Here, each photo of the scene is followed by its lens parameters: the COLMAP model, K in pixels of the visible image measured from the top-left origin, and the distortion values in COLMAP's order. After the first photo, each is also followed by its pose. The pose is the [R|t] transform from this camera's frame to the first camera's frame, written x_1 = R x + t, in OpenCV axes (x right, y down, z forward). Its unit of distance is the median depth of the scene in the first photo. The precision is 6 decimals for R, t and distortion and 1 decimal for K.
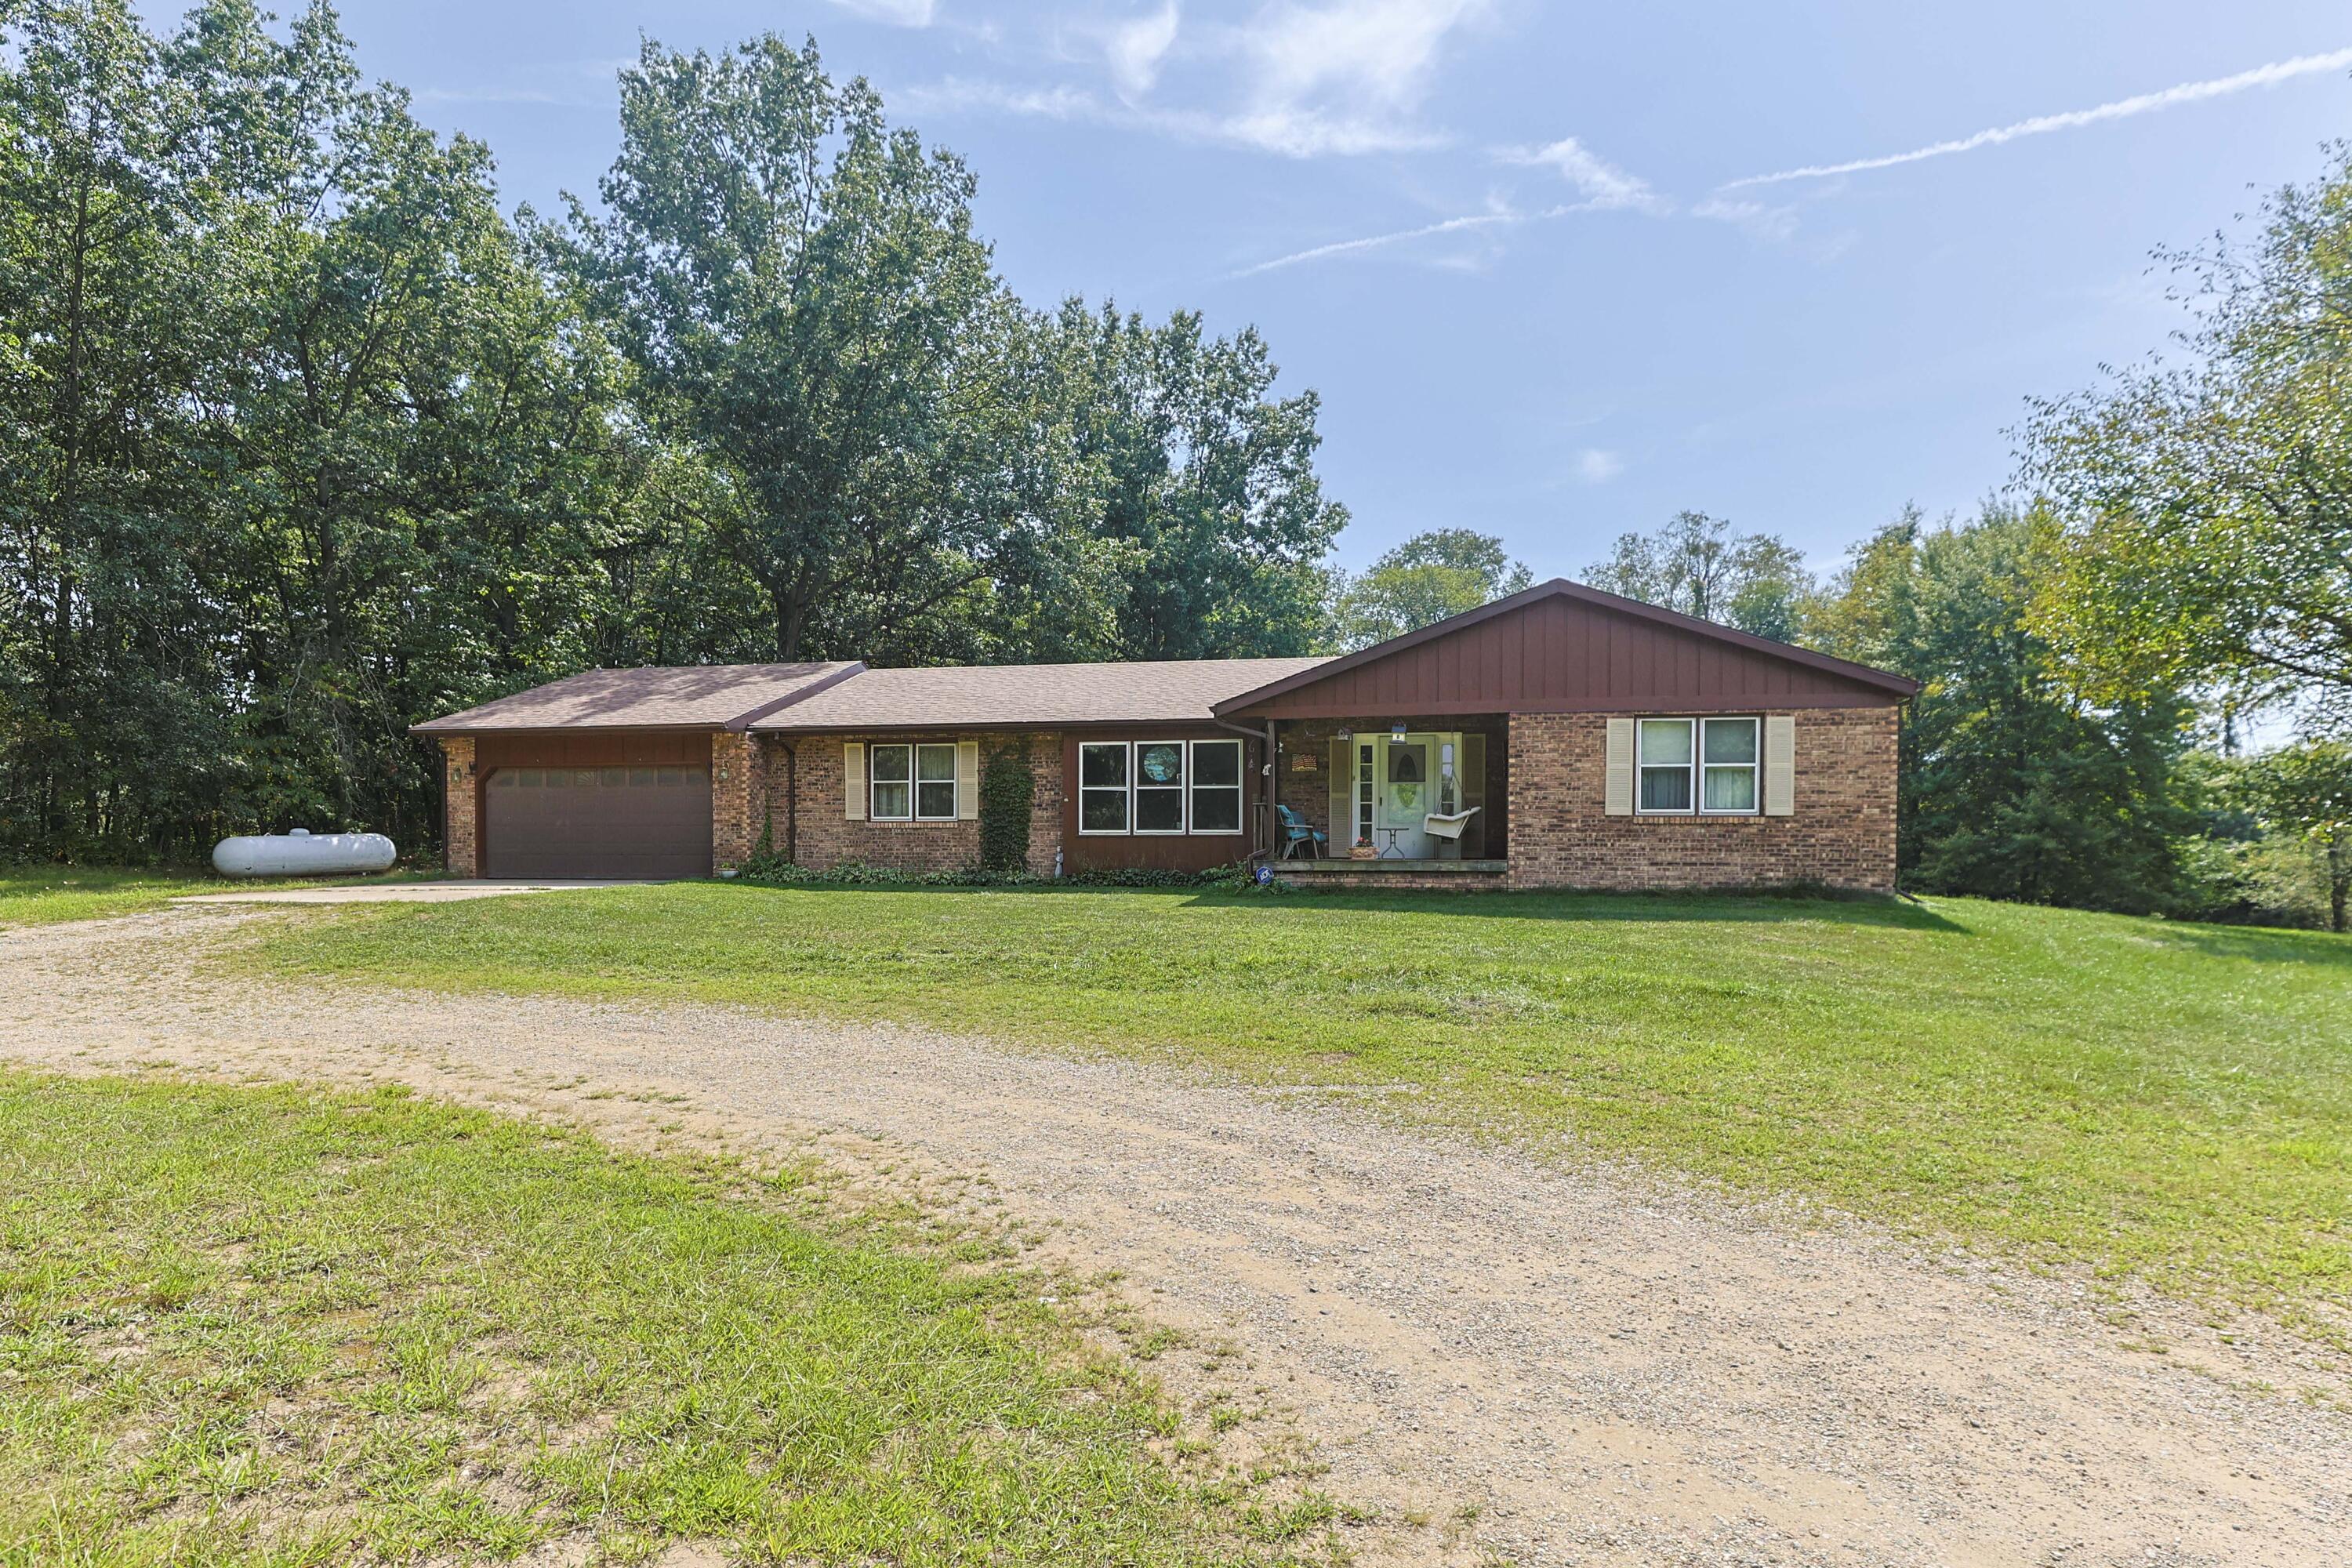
lens RADIAL K [[1219.0, 0, 1218.5], [0, 1219.0, 823.0], [0, 0, 1]] dist [-0.002247, -0.000427]
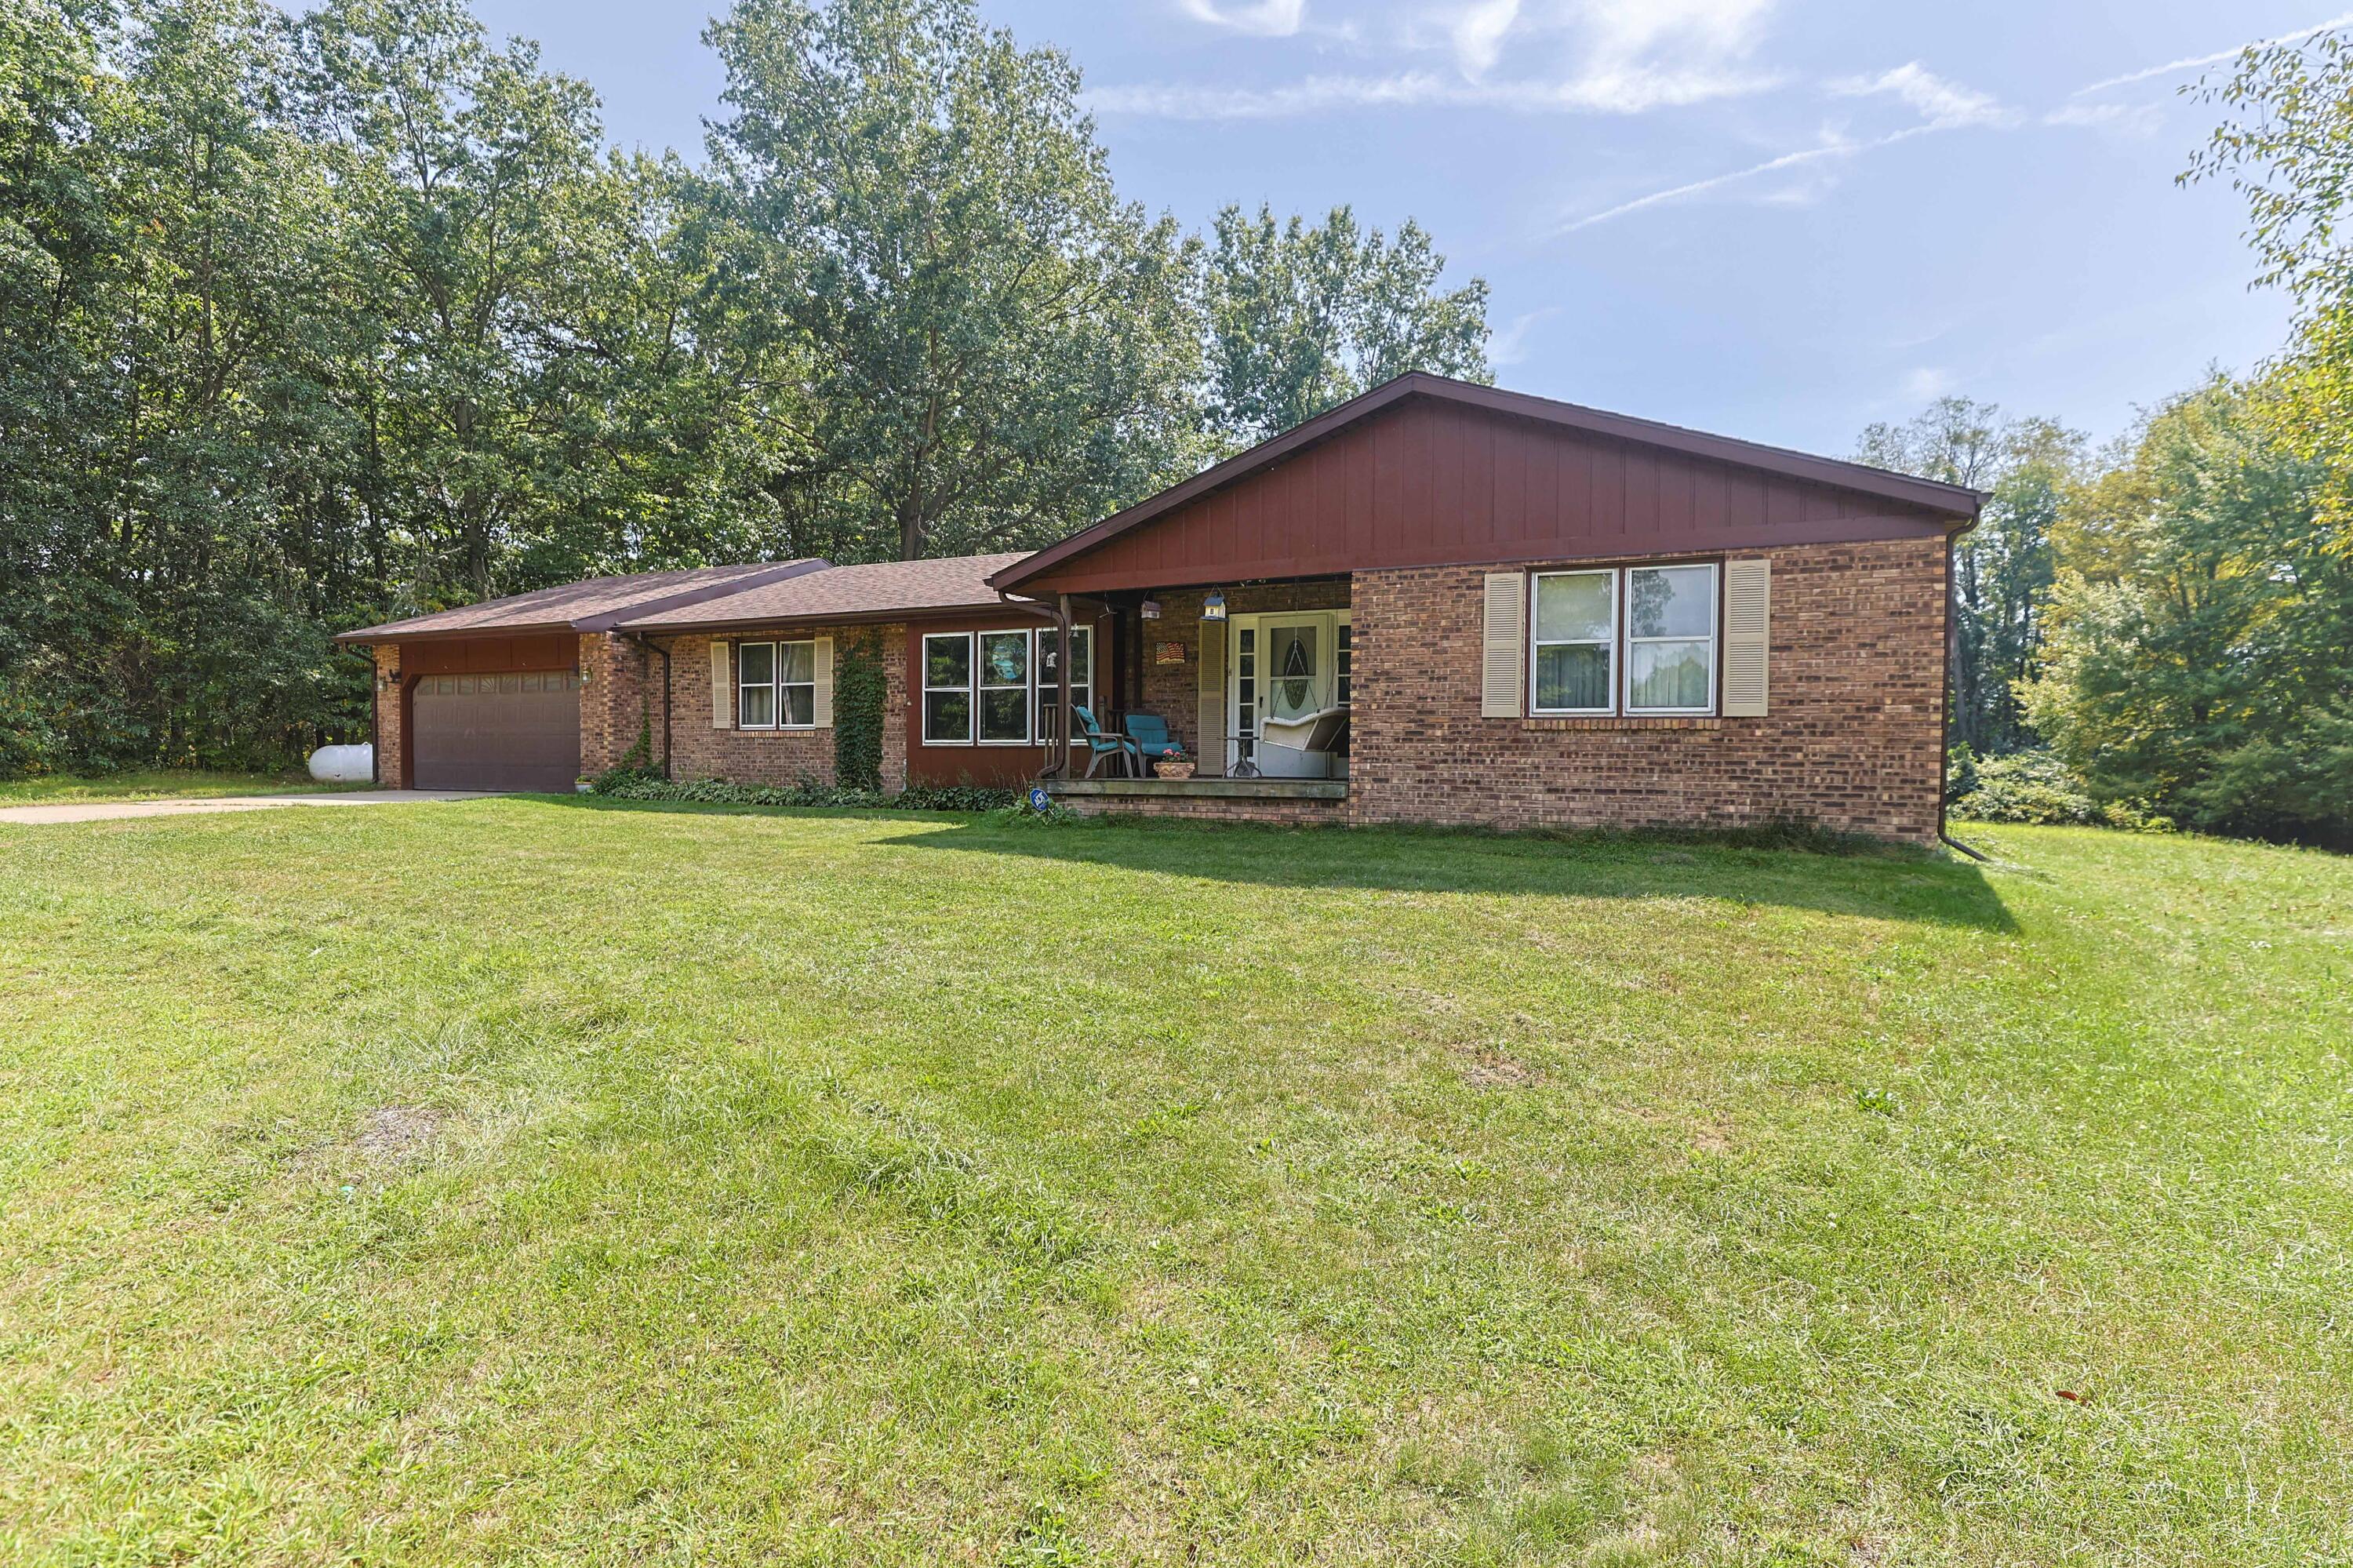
lens RADIAL K [[1108.4, 0, 1266.3], [0, 1108.4, 752.6], [0, 0, 1]] dist [-0.013150, 0.009853]
pose [[0.976995, 0.002824, -0.213242, 0.276345], [0.000580, 0.999873, 0.015899, 0.002678], [0.213260, -0.015657, 0.976870, 0.312522]]
